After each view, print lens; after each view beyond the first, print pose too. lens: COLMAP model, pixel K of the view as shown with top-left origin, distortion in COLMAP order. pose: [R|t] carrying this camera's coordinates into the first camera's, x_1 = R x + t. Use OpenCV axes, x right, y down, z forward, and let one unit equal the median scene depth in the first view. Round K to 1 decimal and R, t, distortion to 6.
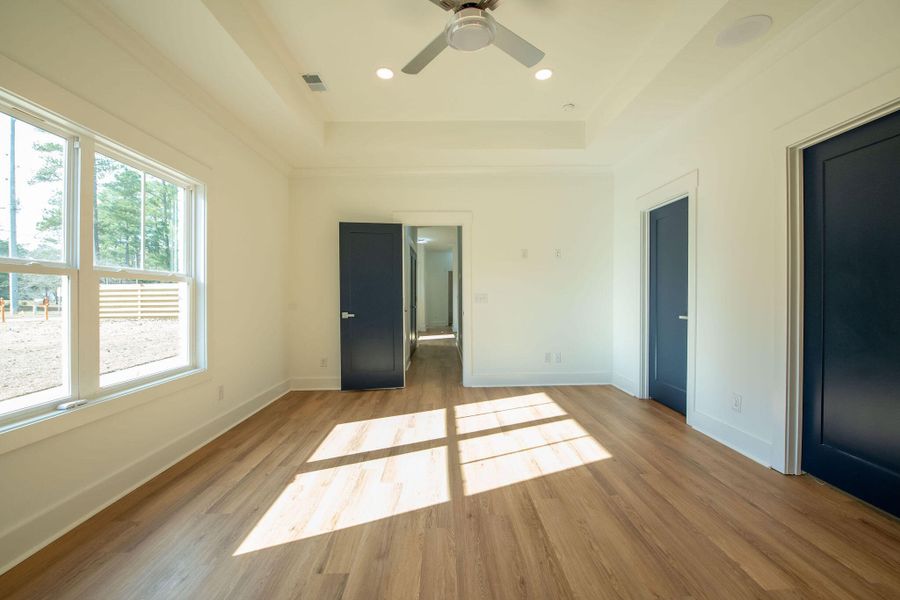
lens RADIAL K [[367.1, 0, 452.4], [0, 367.1, 298.4], [0, 0, 1]] dist [-0.018683, -0.001118]
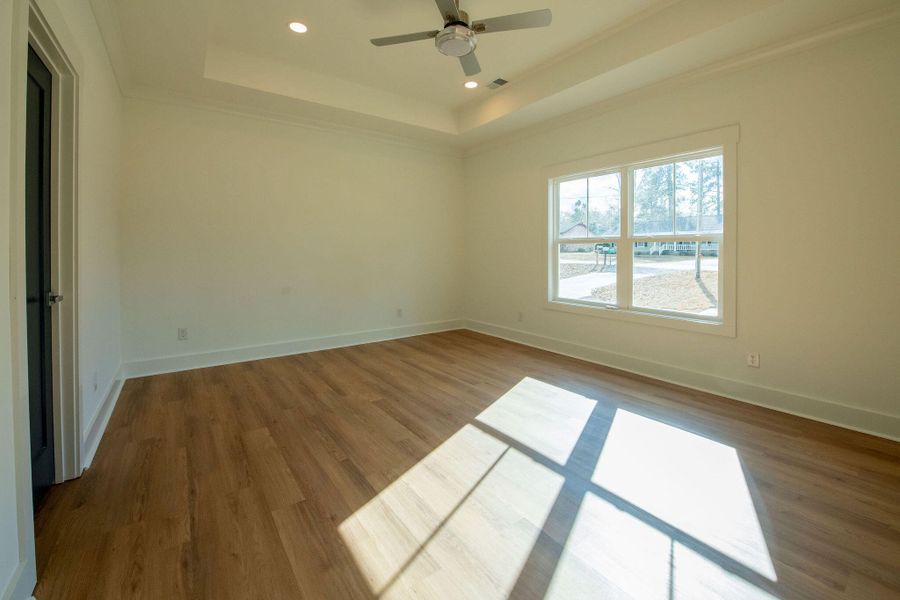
lens RADIAL K [[367.1, 0, 456.3], [0, 367.1, 302.0], [0, 0, 1]] dist [-0.018683, -0.001118]
pose [[-0.813844, 0.080973, -0.575414, 0.728769], [-0.001369, 0.989974, 0.141245, -0.020717], [0.581082, 0.115739, -0.805573, 1.915139]]
